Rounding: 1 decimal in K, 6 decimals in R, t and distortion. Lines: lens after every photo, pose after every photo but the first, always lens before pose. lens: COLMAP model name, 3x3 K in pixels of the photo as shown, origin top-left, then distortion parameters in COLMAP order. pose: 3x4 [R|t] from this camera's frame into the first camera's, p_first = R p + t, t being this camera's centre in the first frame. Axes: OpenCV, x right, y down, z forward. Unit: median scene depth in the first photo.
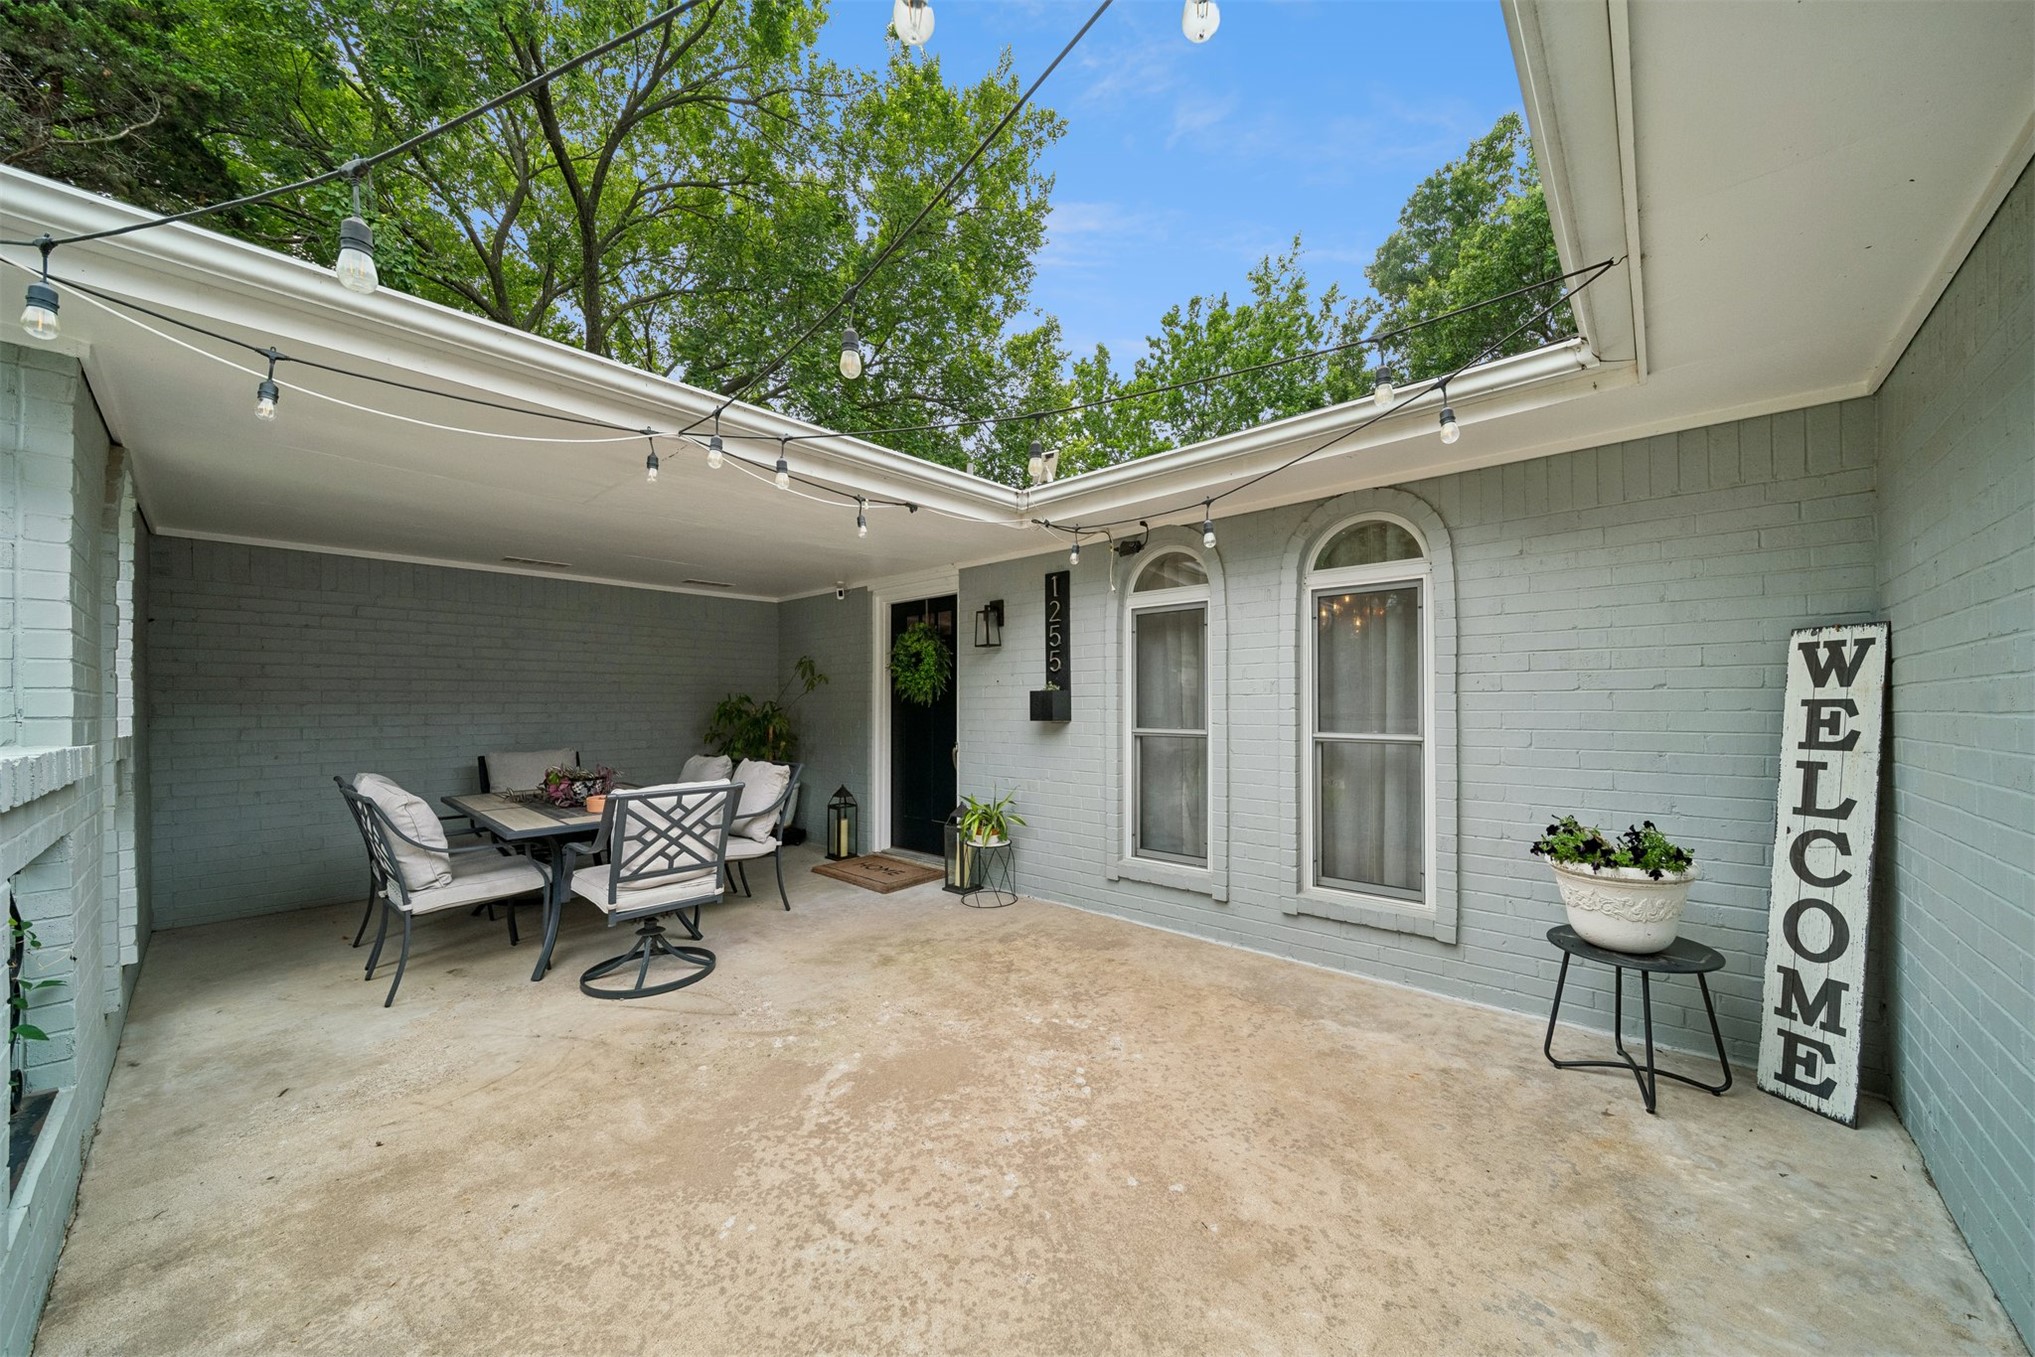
lens RADIAL K [[716.5, 0, 1026.4], [0, 716.5, 696.5], [0, 0, 1]] dist [-0.001549, -0.000629]
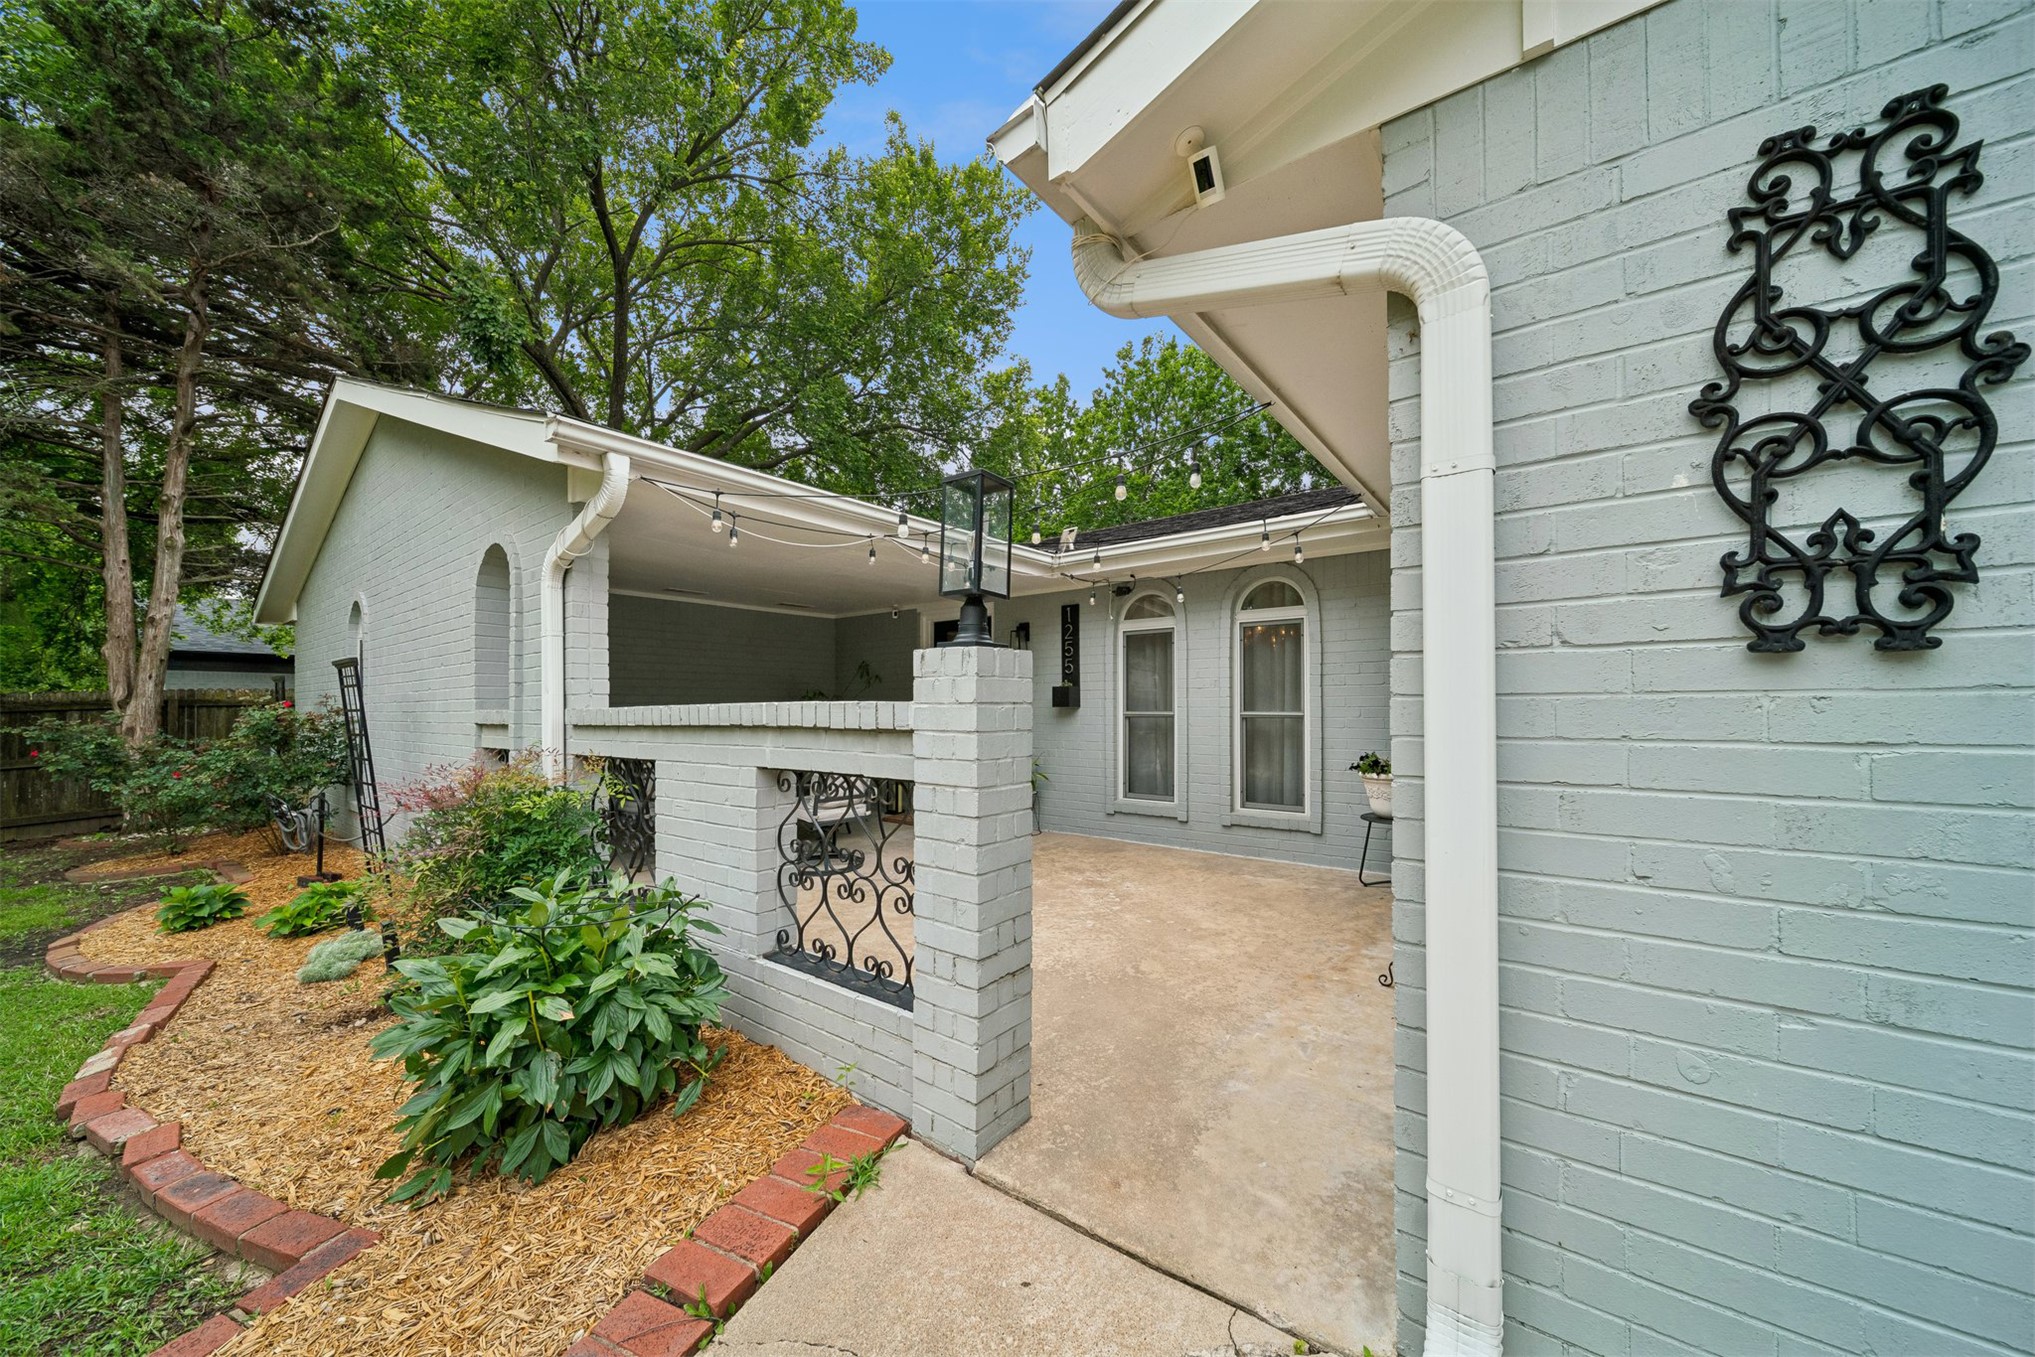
lens RADIAL K [[716.5, 0, 1022.1], [0, 716.5, 693.7], [0, 0, 1]] dist [-0.001549, -0.000629]
pose [[0.997779, 0.002276, 0.066575, -0.182089], [-0.001740, 0.999966, -0.008098, 0.022126], [-0.066591, 0.007964, 0.997749, -0.531820]]
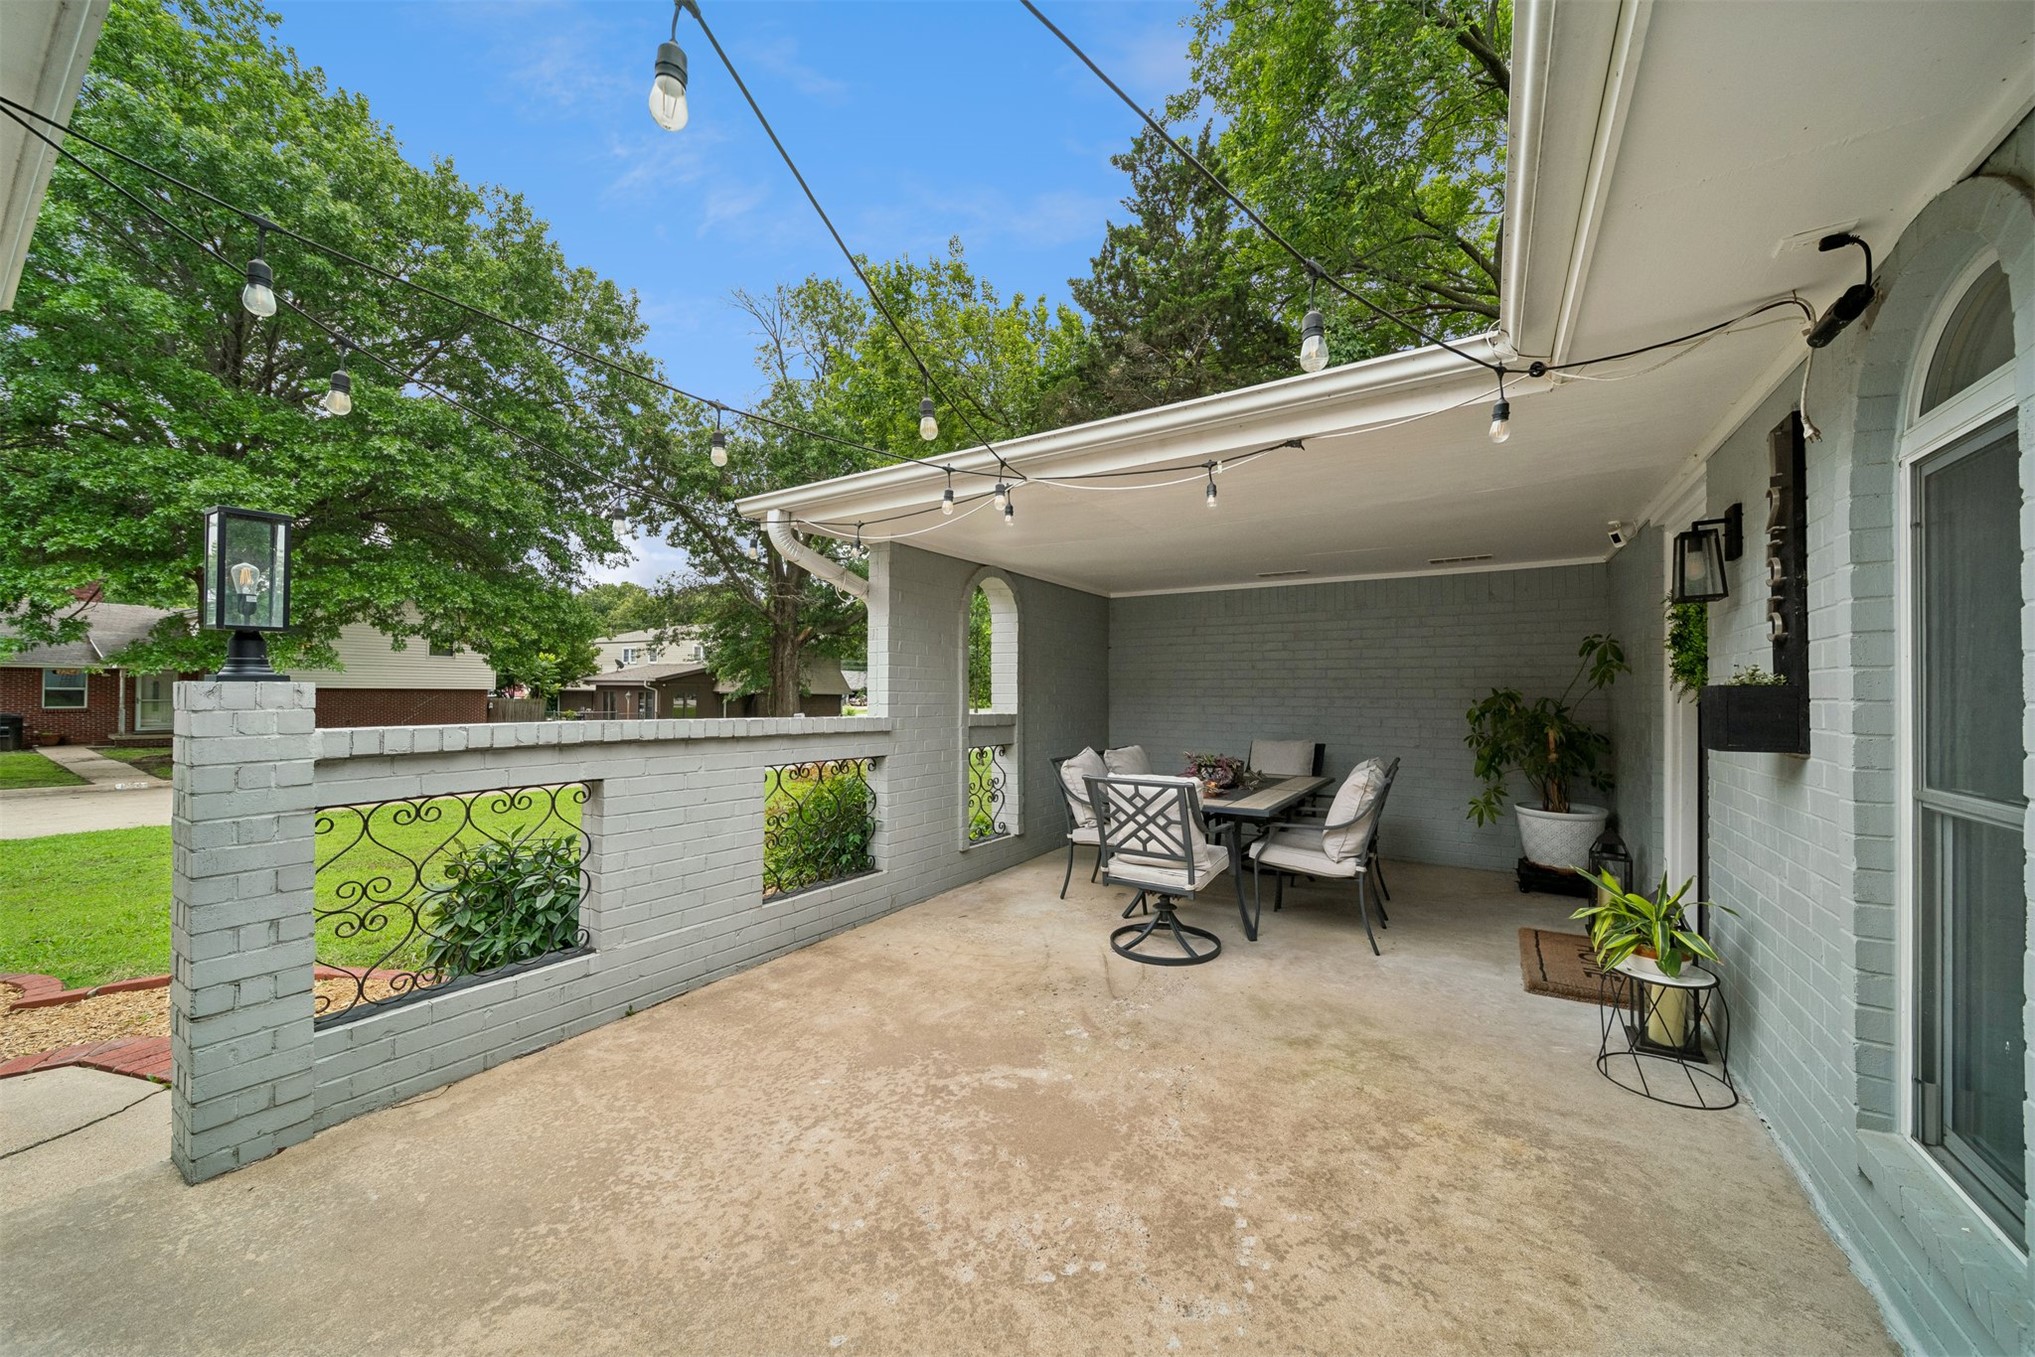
lens RADIAL K [[716.5, 0, 1032.6], [0, 716.5, 682.1], [0, 0, 1]] dist [-0.001549, -0.000629]
pose [[0.169398, -0.009472, -0.985502, 0.487391], [0.003046, 0.999954, -0.009087, -0.009153], [0.985543, -0.001463, 0.169419, 0.557403]]
